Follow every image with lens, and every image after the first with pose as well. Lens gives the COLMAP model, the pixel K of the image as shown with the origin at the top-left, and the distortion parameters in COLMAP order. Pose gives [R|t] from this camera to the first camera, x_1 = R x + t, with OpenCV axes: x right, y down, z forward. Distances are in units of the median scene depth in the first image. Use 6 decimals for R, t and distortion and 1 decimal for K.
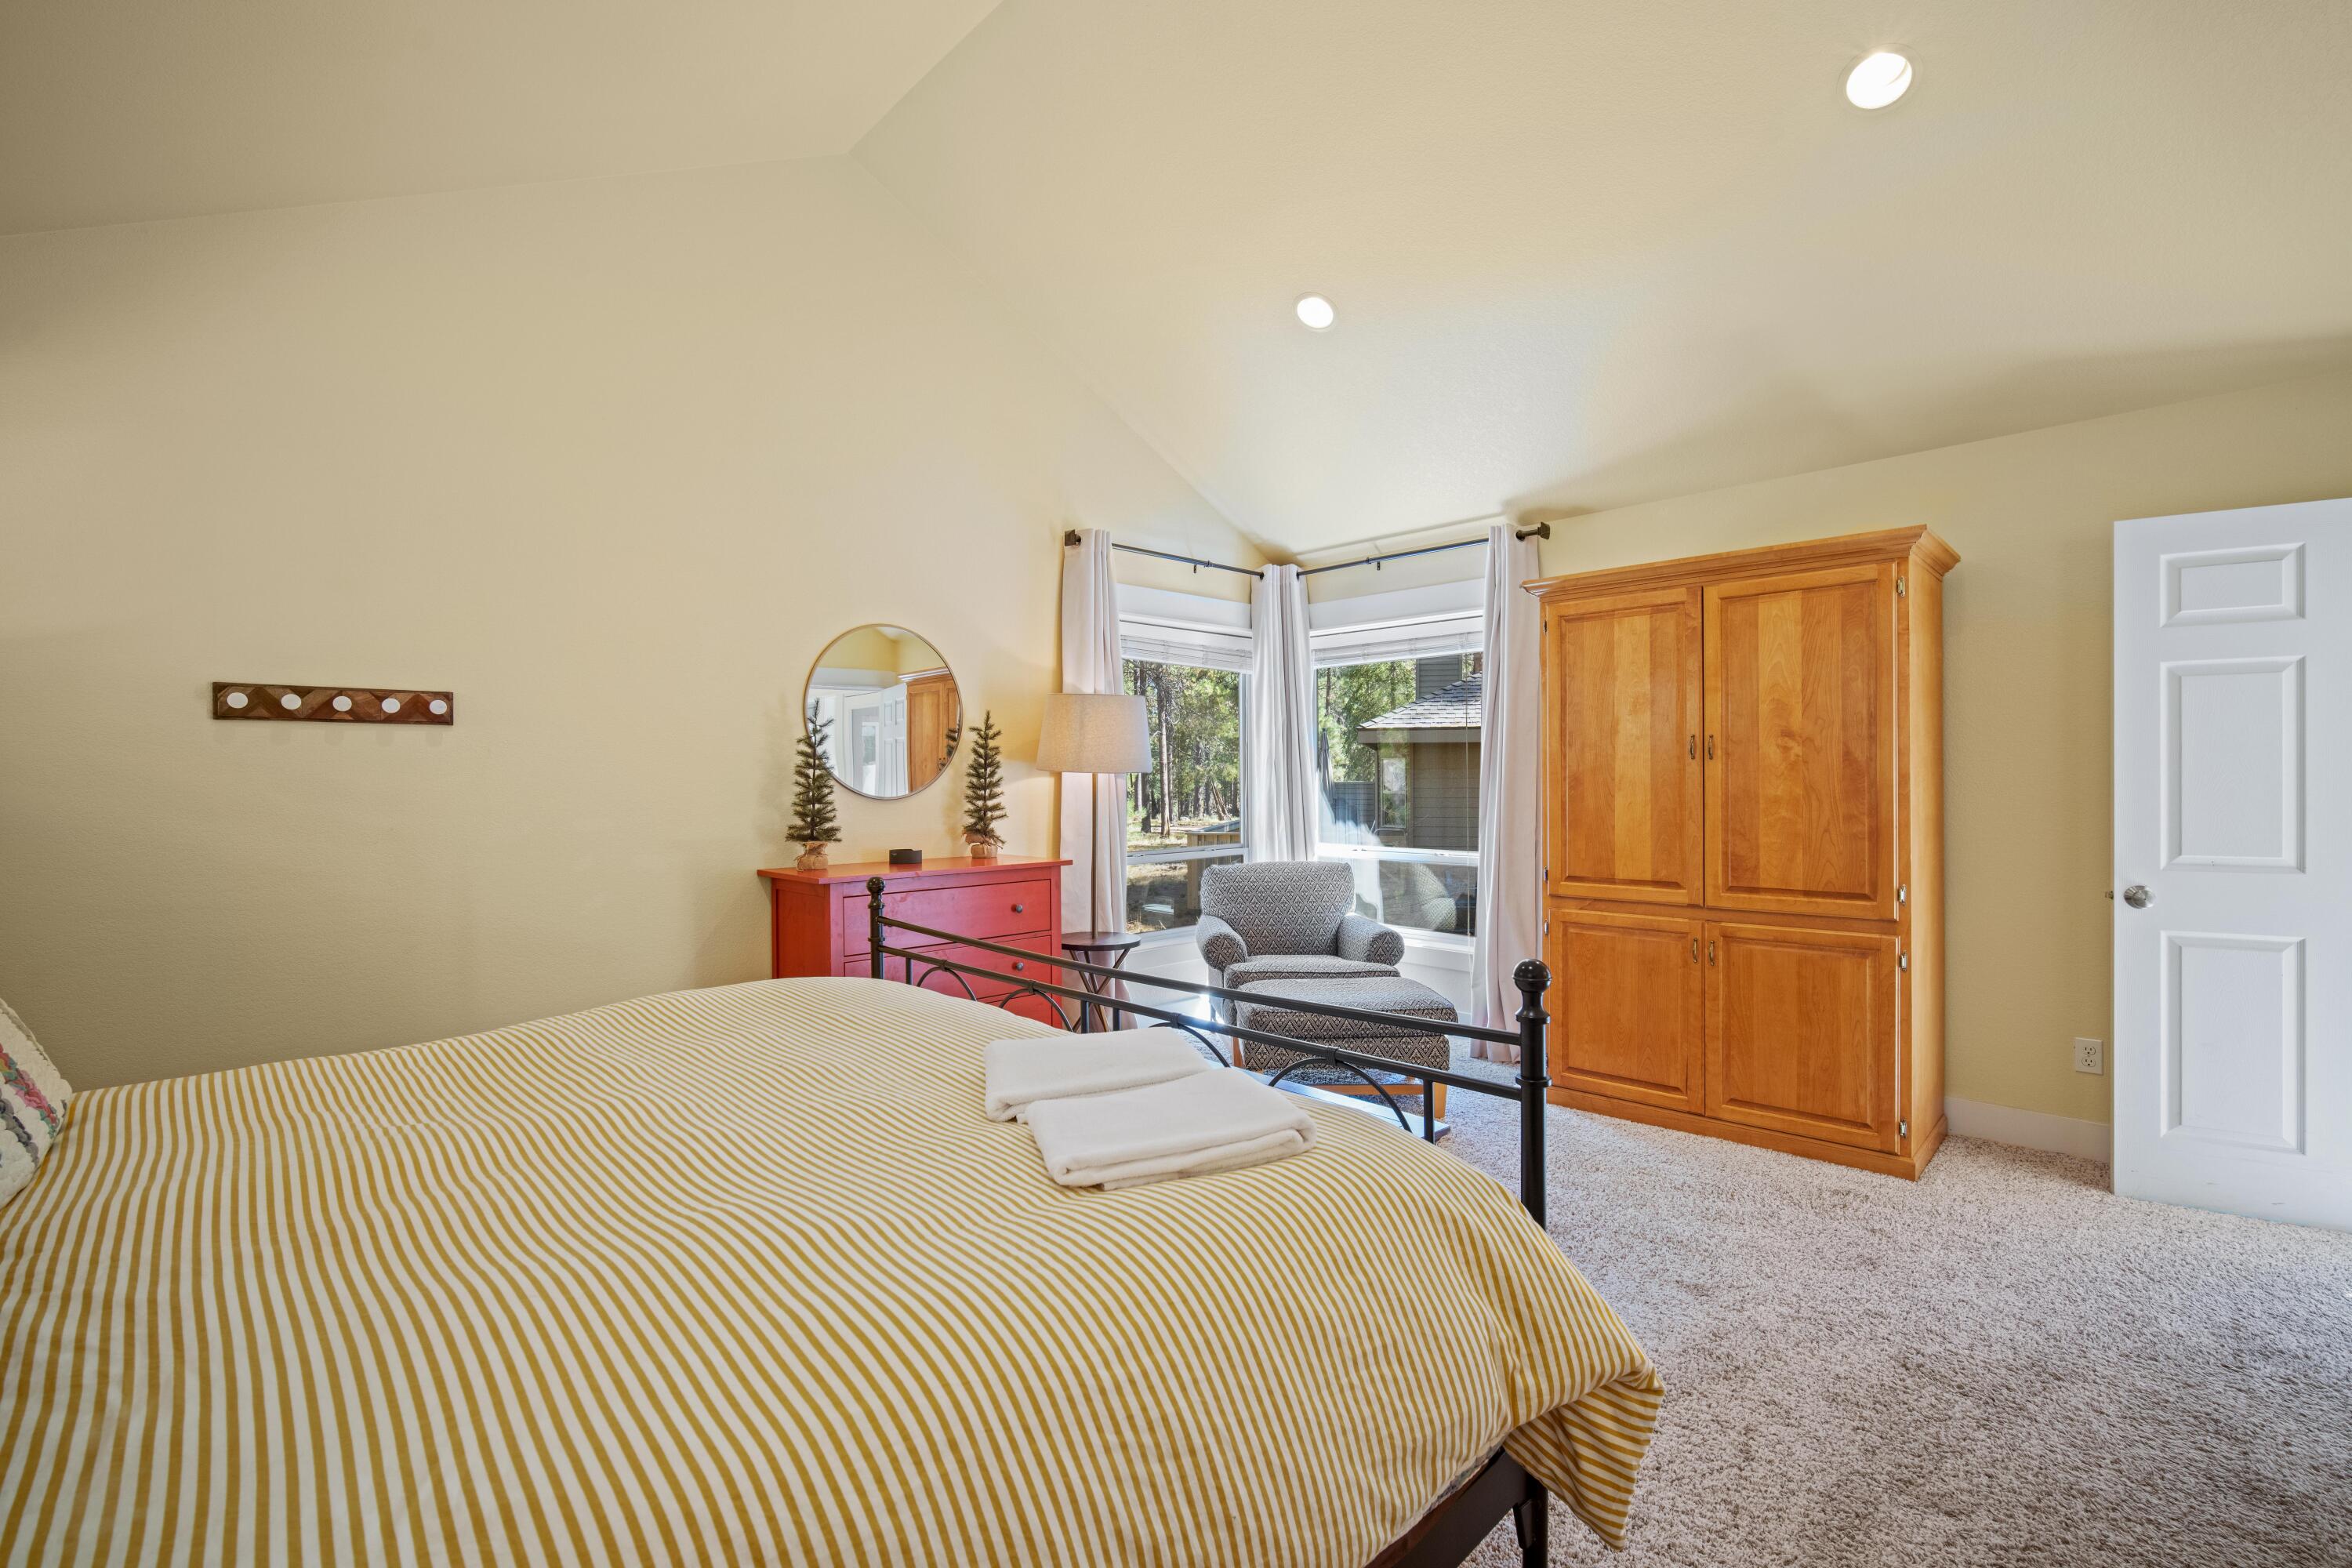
lens RADIAL K [[1029.6, 0, 1157.4], [0, 1029.6, 789.2], [0, 0, 1]] dist [-0.011799, 0.002373]
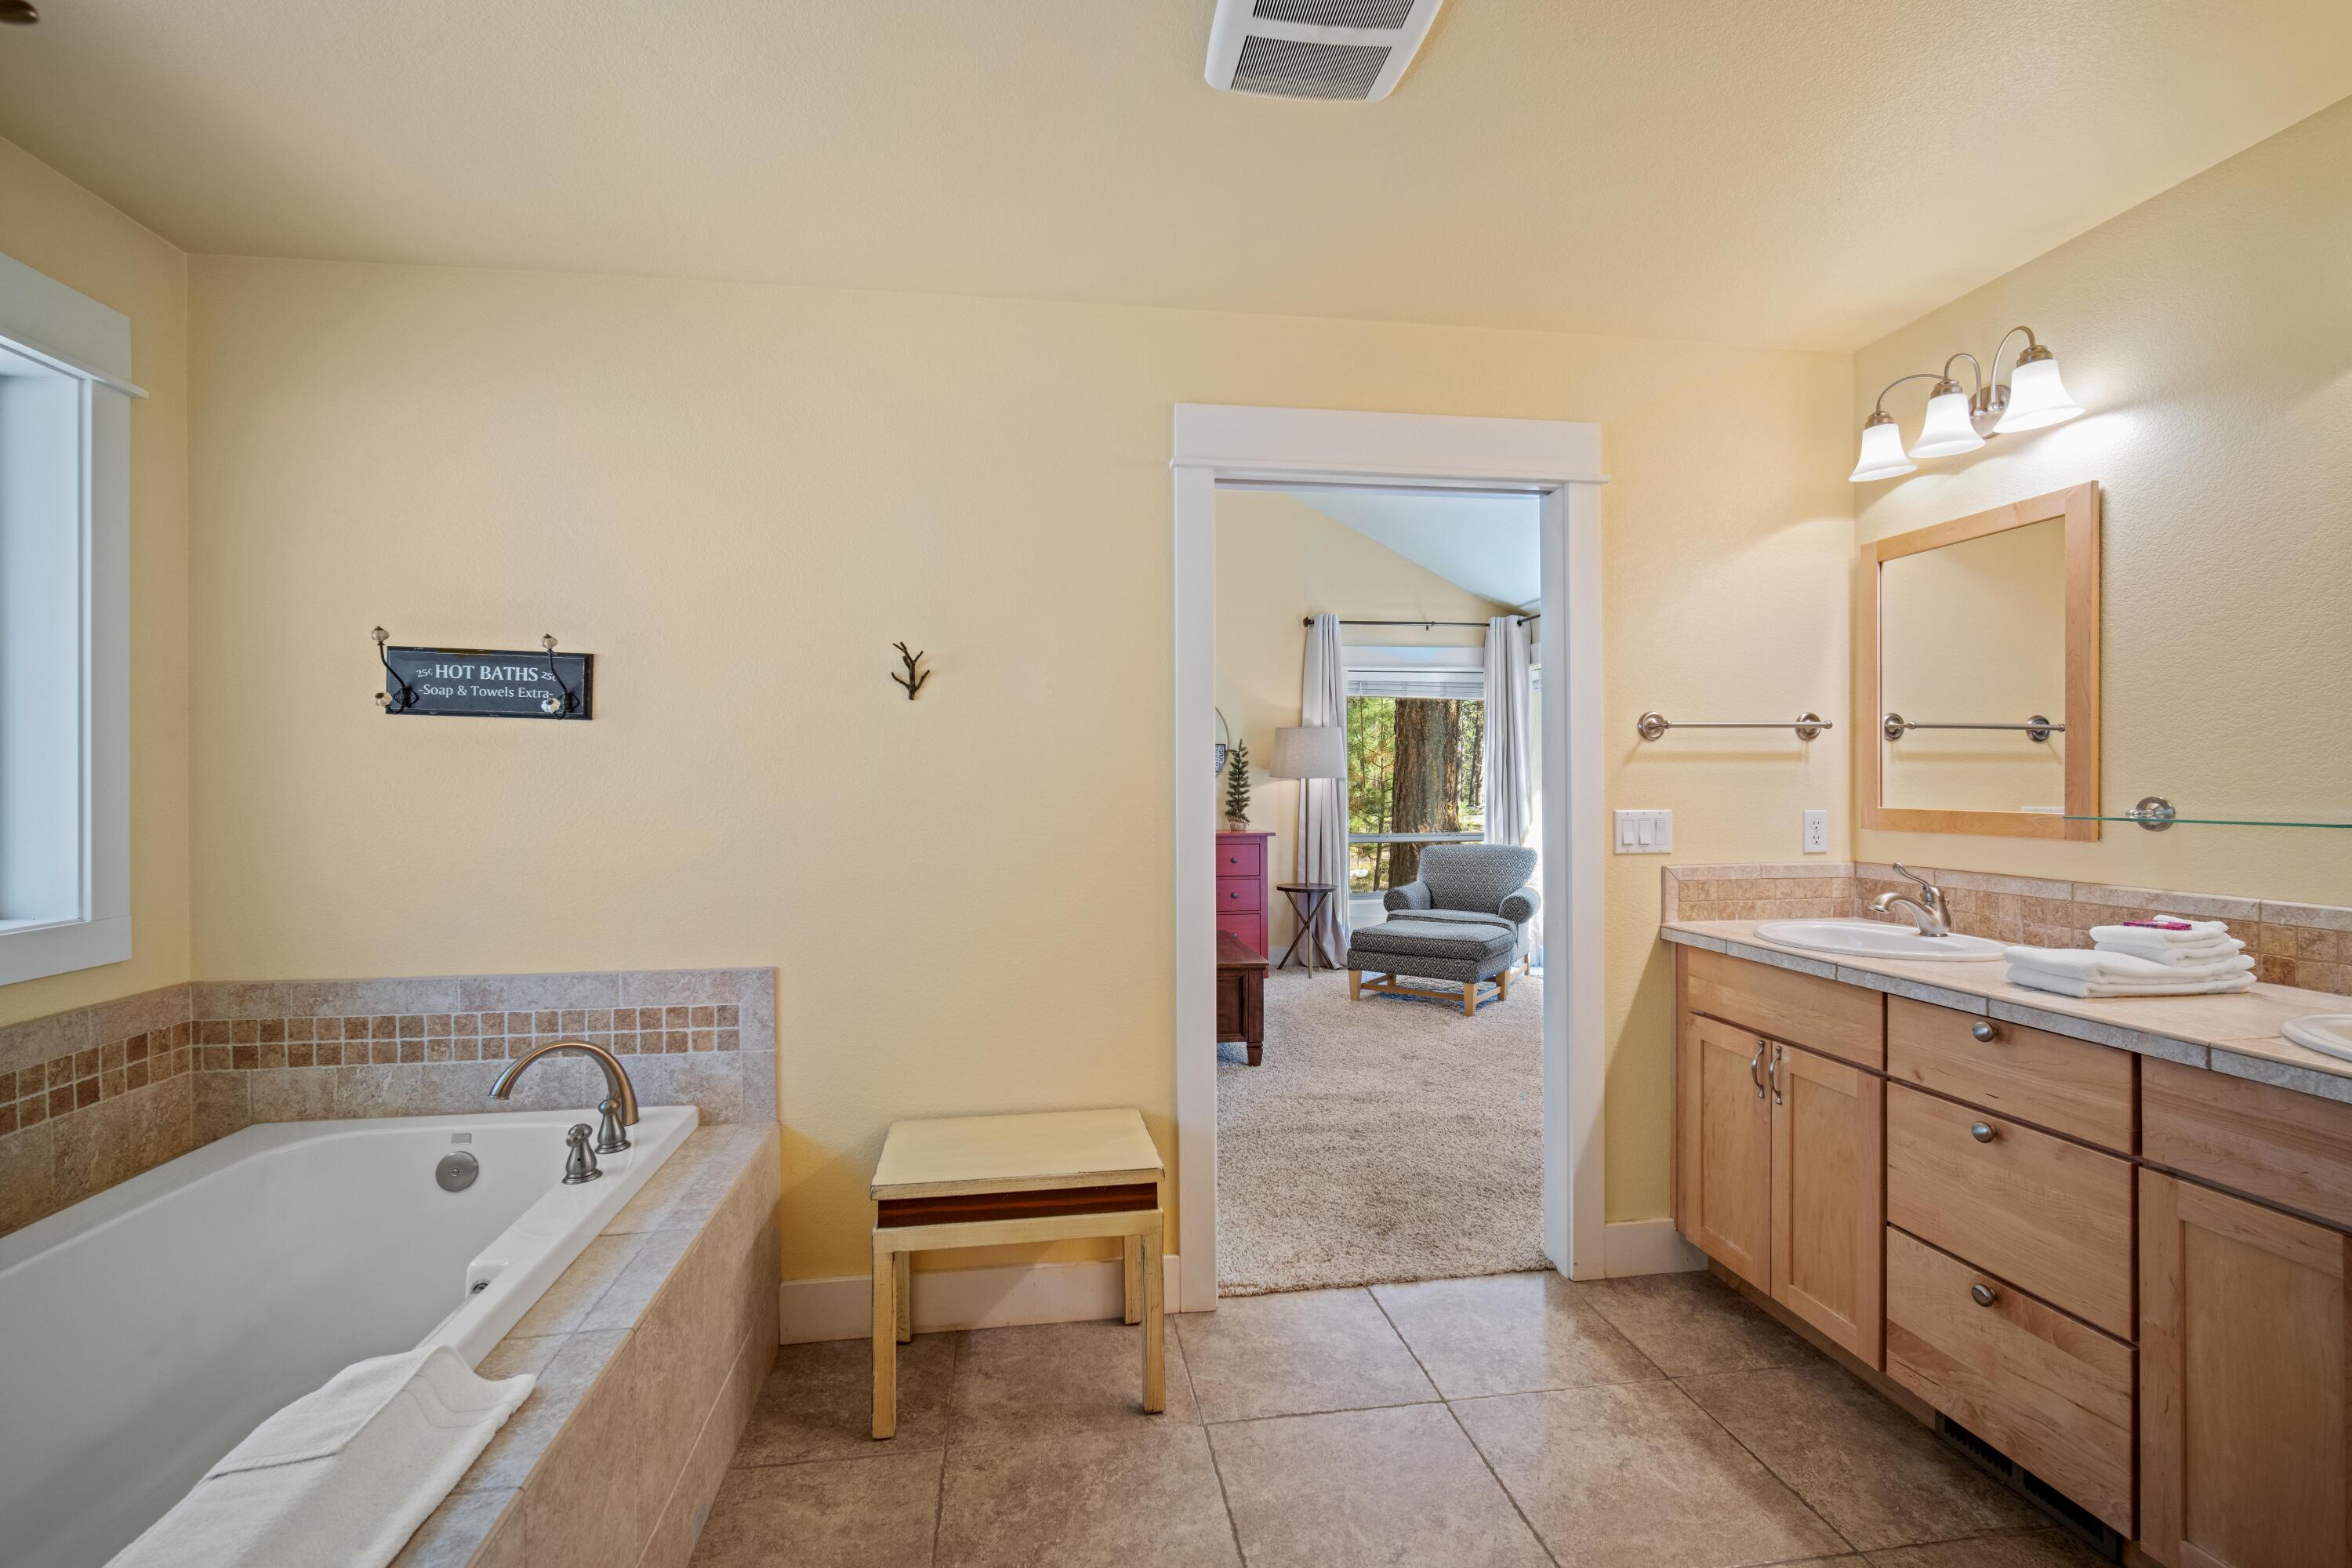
lens RADIAL K [[1029.6, 0, 1183.6], [0, 1029.6, 784.3], [0, 0, 1]] dist [-0.011799, 0.002373]
pose [[0.819594, 0.002276, -0.572941, 0.702969], [-0.007023, 0.999957, -0.006073, 0.004696], [0.572902, 0.009001, 0.819574, -0.376337]]
